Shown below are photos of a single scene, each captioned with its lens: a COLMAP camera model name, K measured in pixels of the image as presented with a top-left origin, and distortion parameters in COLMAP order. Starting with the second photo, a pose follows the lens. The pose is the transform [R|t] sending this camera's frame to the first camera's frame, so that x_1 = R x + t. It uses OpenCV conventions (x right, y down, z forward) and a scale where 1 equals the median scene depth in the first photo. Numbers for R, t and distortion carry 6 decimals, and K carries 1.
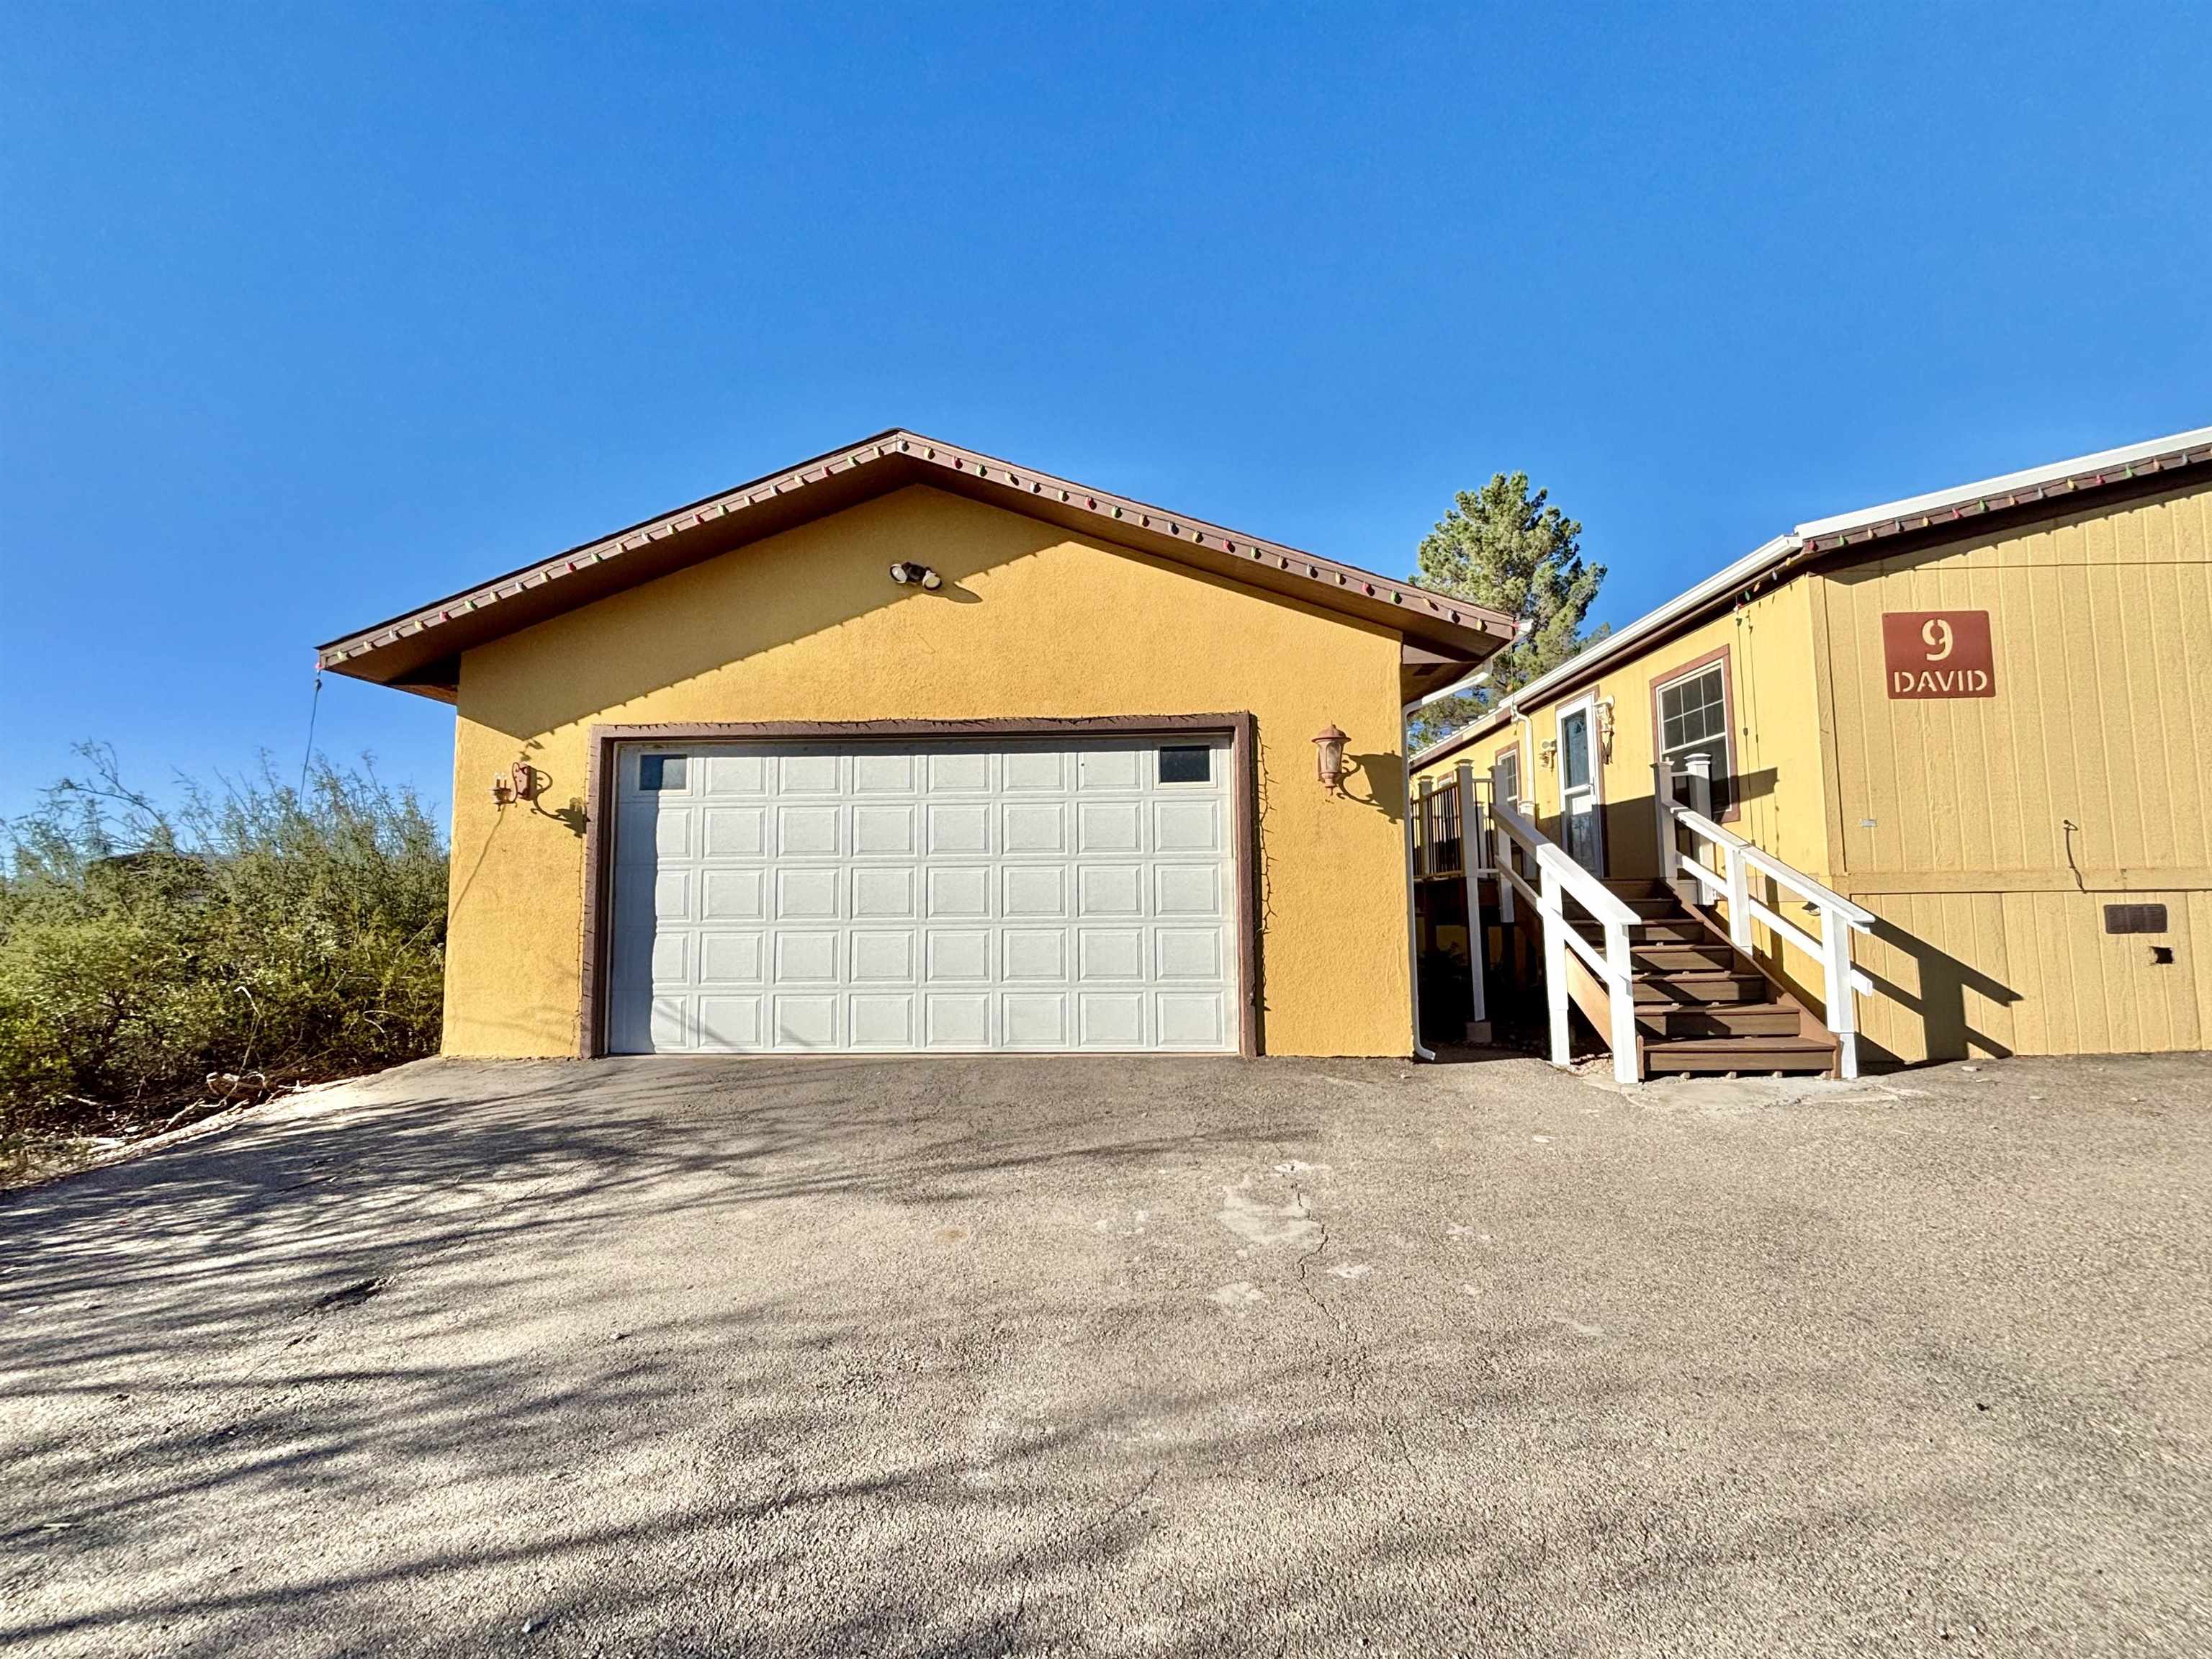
lens RADIAL K [[1110.6, 0, 1107.4], [0, 1110.6, 788.7], [0, 0, 1]] dist [0.065264, -0.097079]
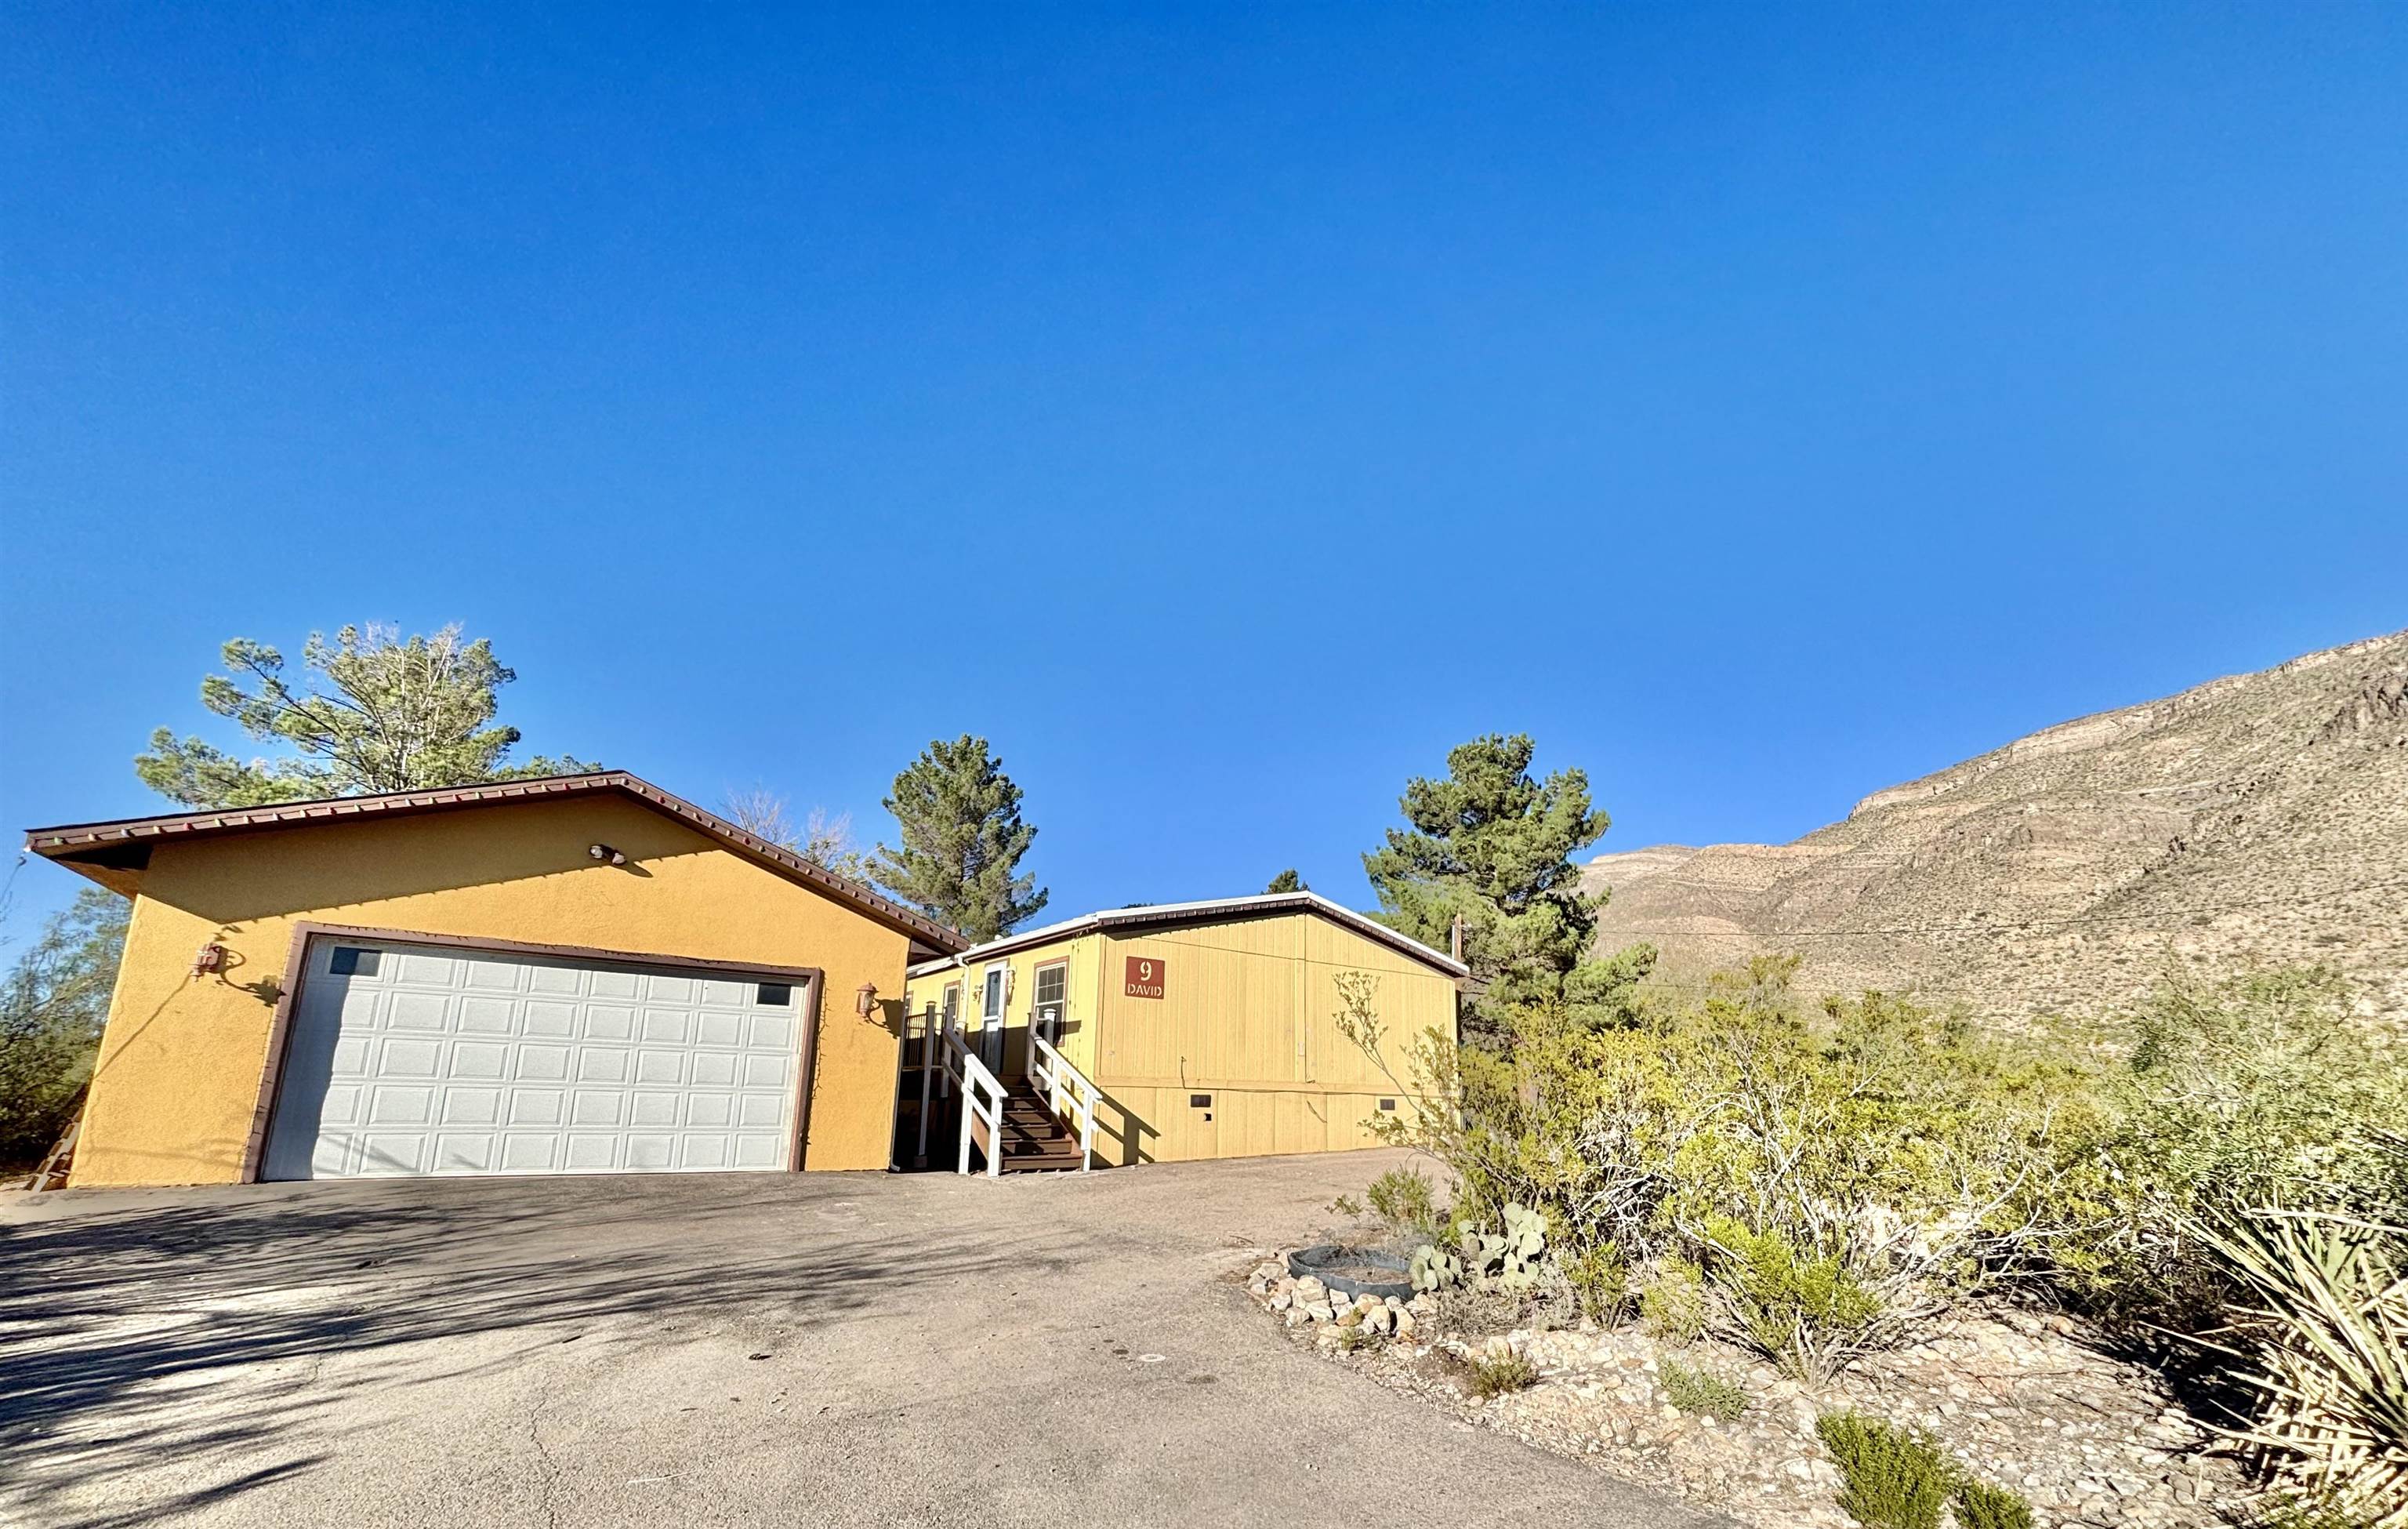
lens RADIAL K [[1228.8, 0, 1204.0], [0, 1228.8, 764.5], [0, 0, 1]] dist [-0.011981, 0.000078]
pose [[0.845877, 0.169160, 0.505842, -0.383895], [-0.084176, 0.978828, -0.186572, -0.071695], [-0.526693, 0.115237, 0.842208, -0.958172]]
